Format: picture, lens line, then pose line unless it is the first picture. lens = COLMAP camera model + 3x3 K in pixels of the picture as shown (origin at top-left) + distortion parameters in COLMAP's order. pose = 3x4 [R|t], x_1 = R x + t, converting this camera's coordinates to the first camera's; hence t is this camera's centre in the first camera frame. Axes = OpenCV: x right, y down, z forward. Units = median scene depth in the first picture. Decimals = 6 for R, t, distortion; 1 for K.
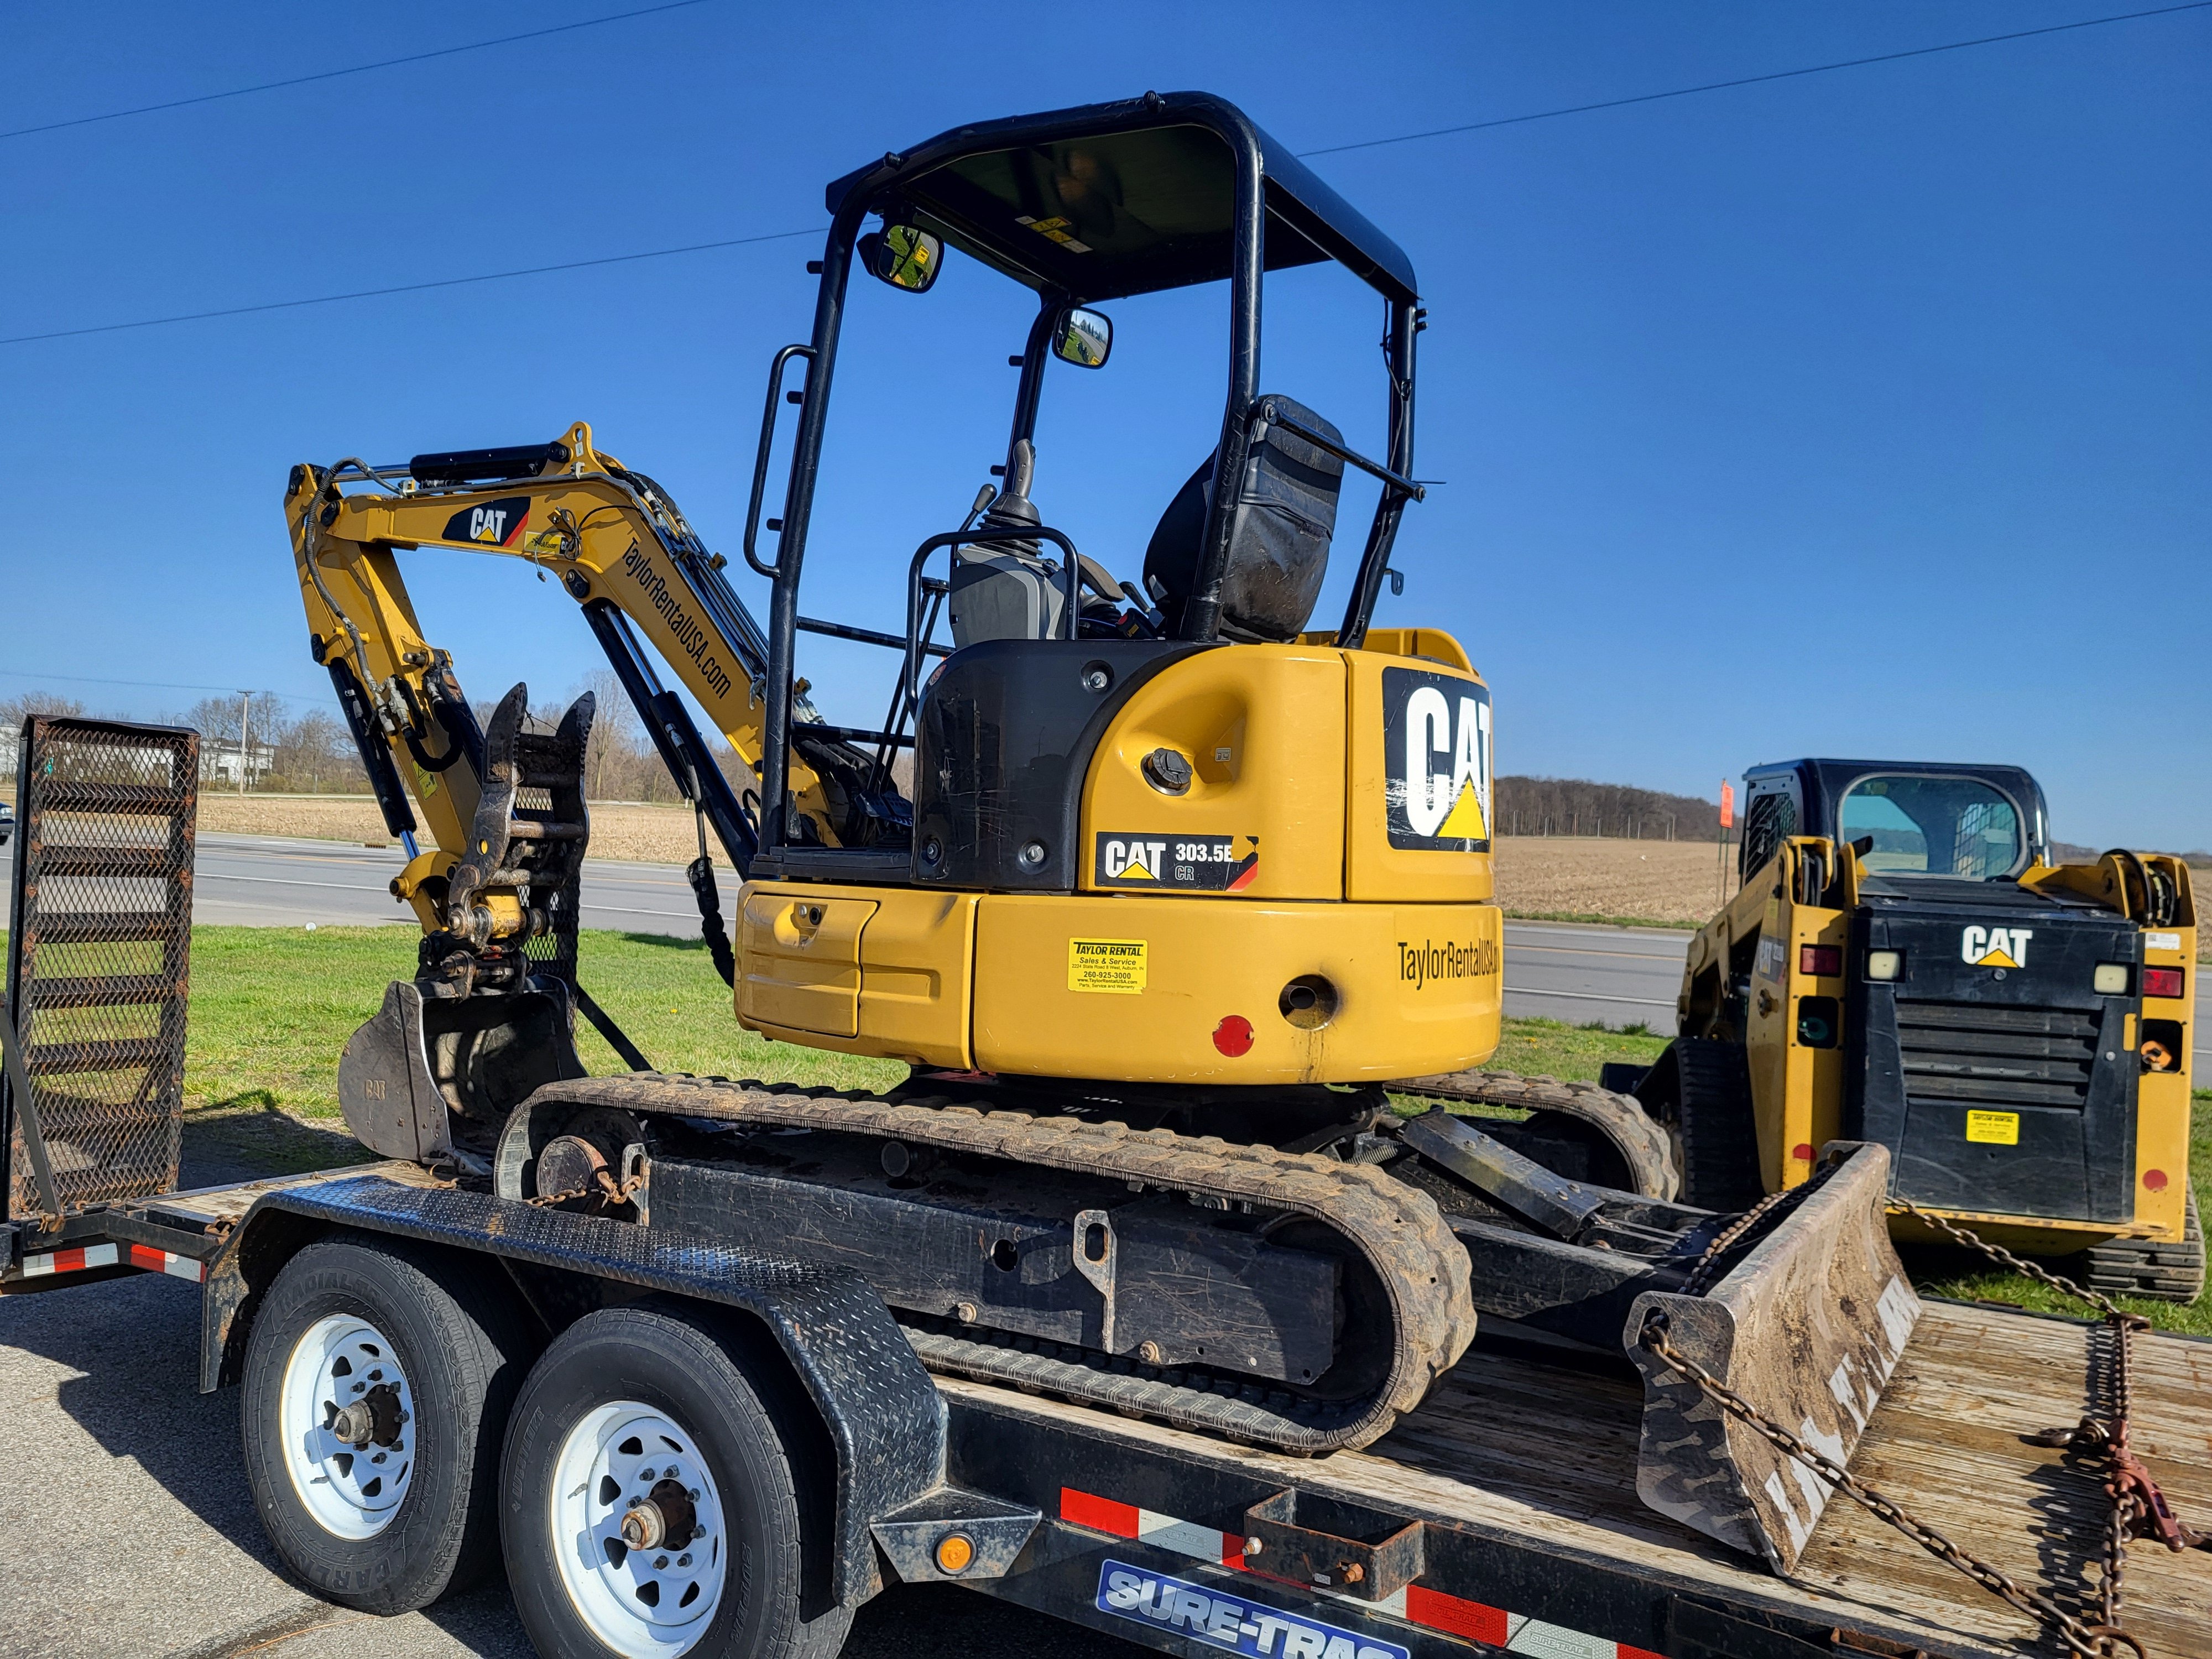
lens RADIAL K [[1719.8, 0, 1112.6], [0, 1719.8, 820.2], [0, 0, 1]] dist [0.055399, -0.029834]
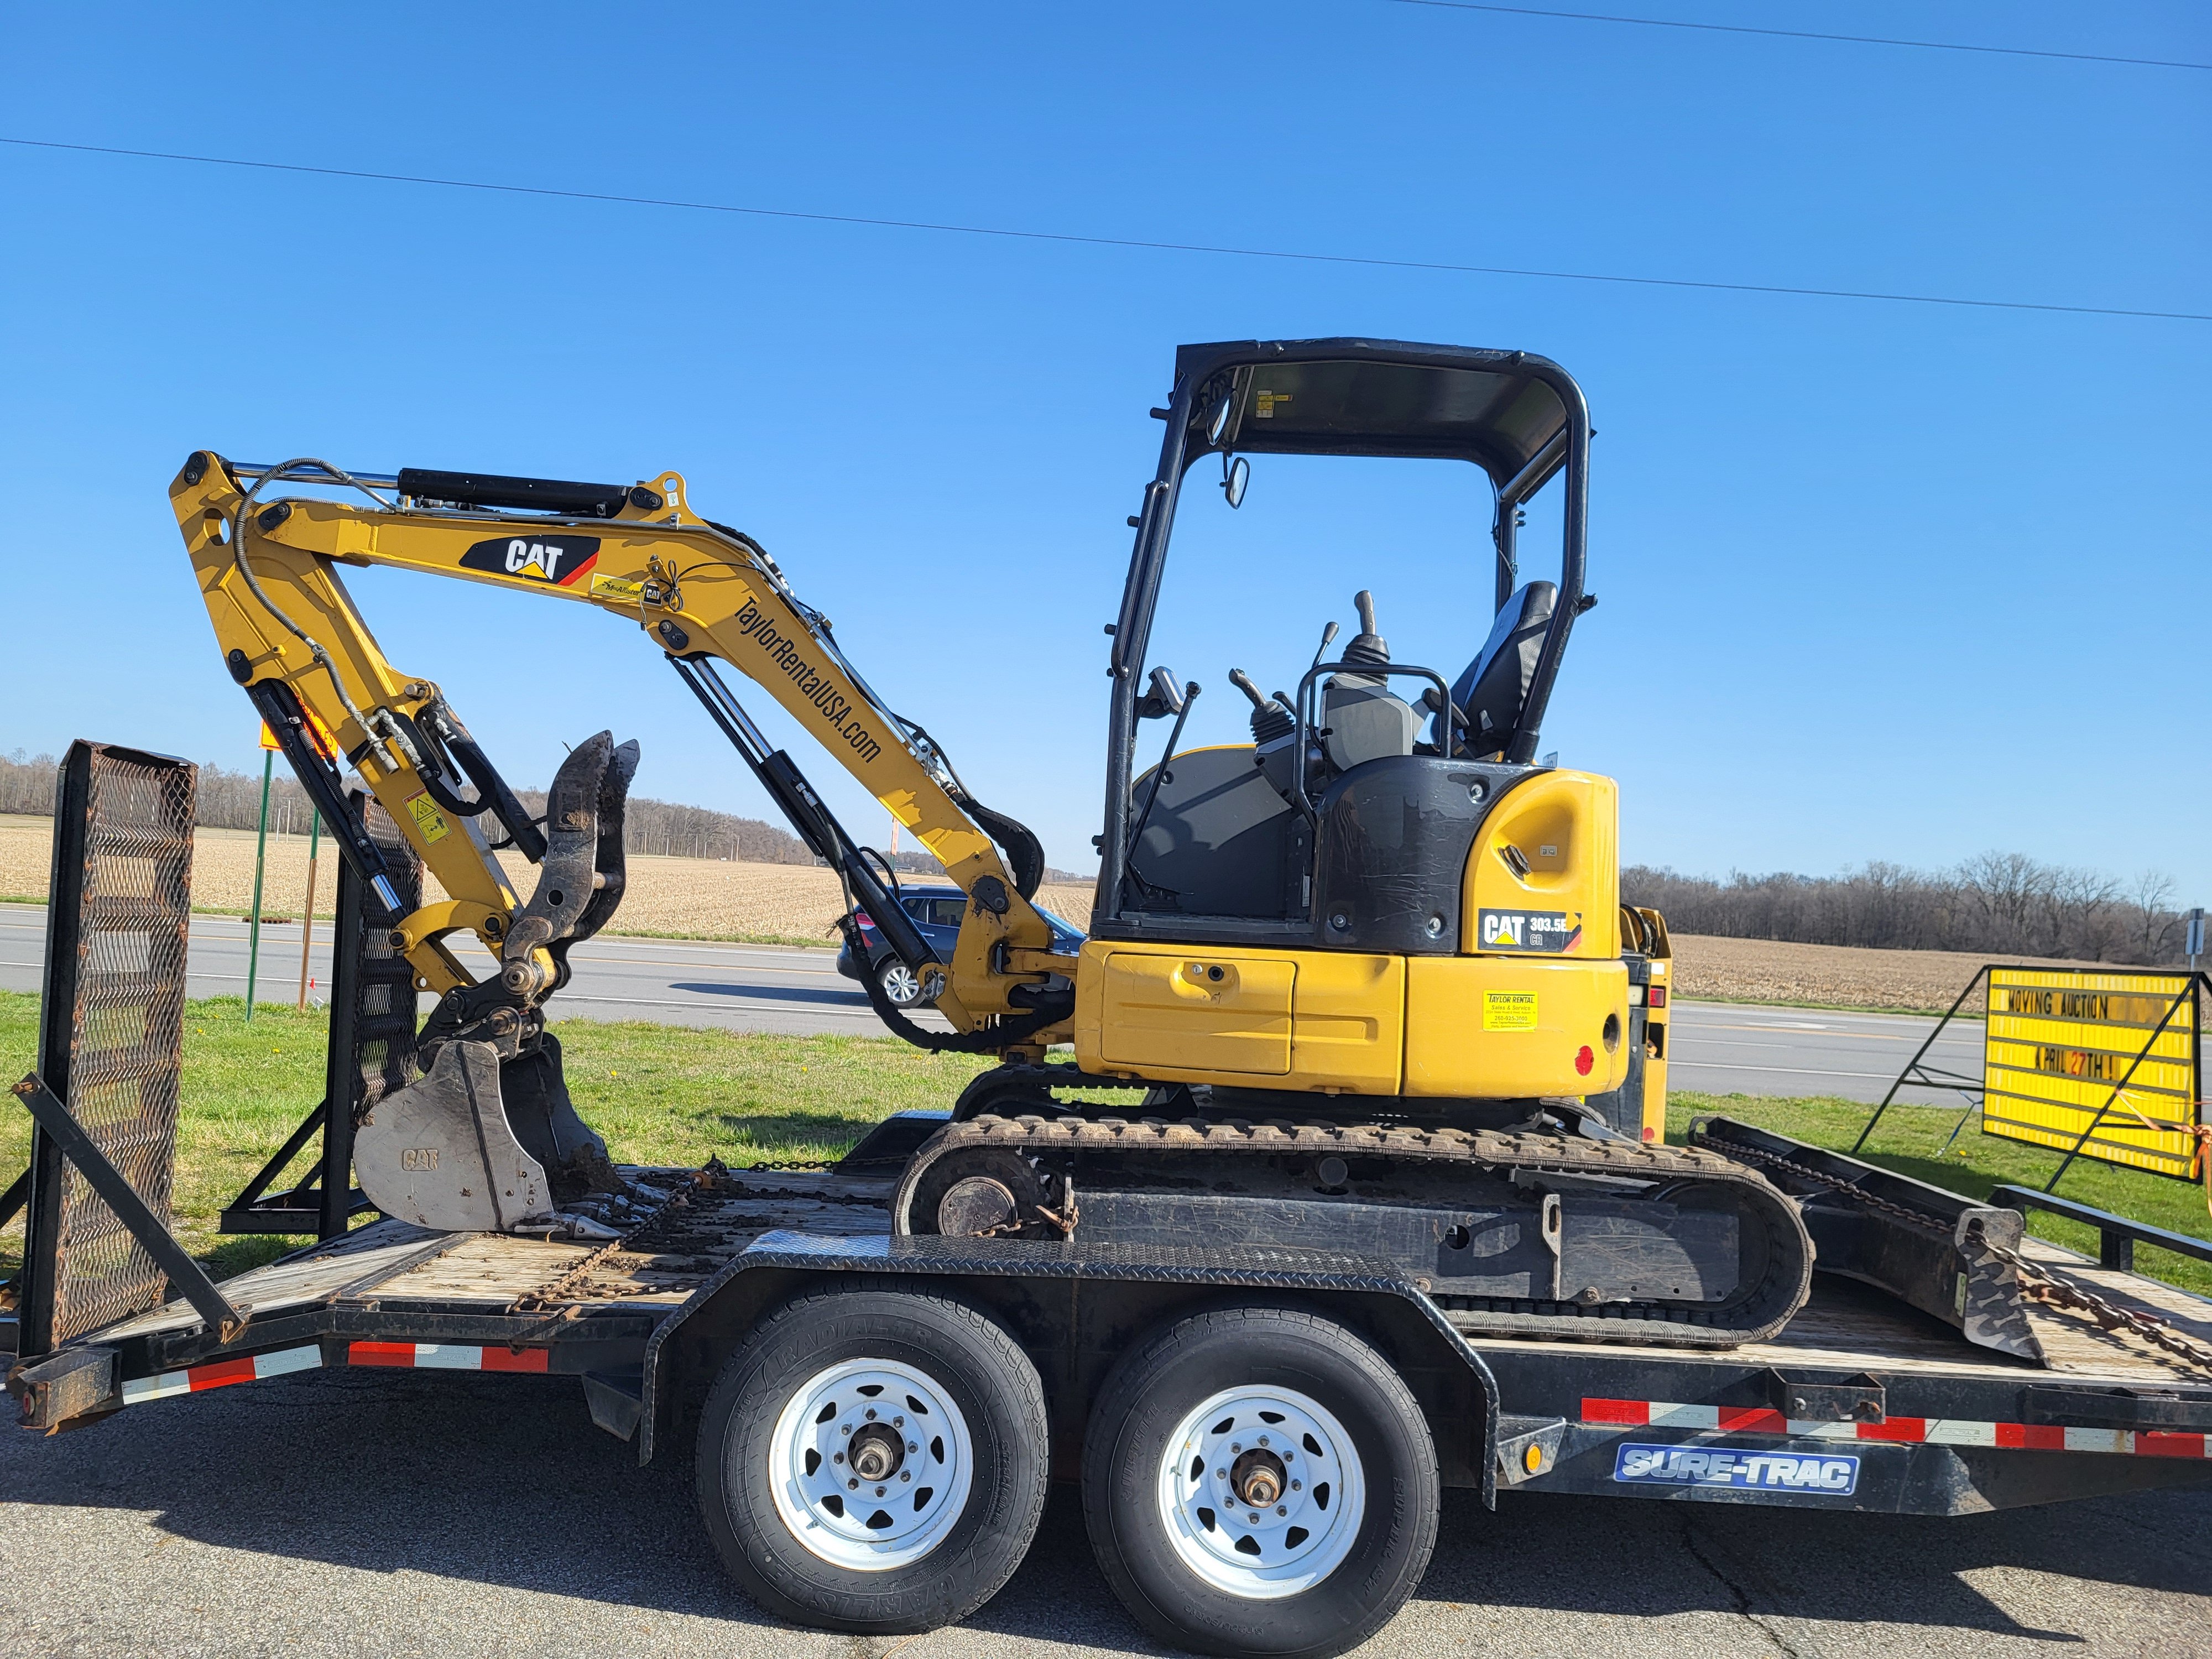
lens RADIAL K [[1719.8, 0, 1104.6], [0, 1719.8, 832.3], [0, 0, 1]] dist [0.055399, -0.029834]
pose [[0.850605, 0.027278, 0.525097, -0.942138], [-0.026079, 0.999613, -0.009682, -0.030680], [-0.525158, -0.005458, 0.850987, 0.037614]]
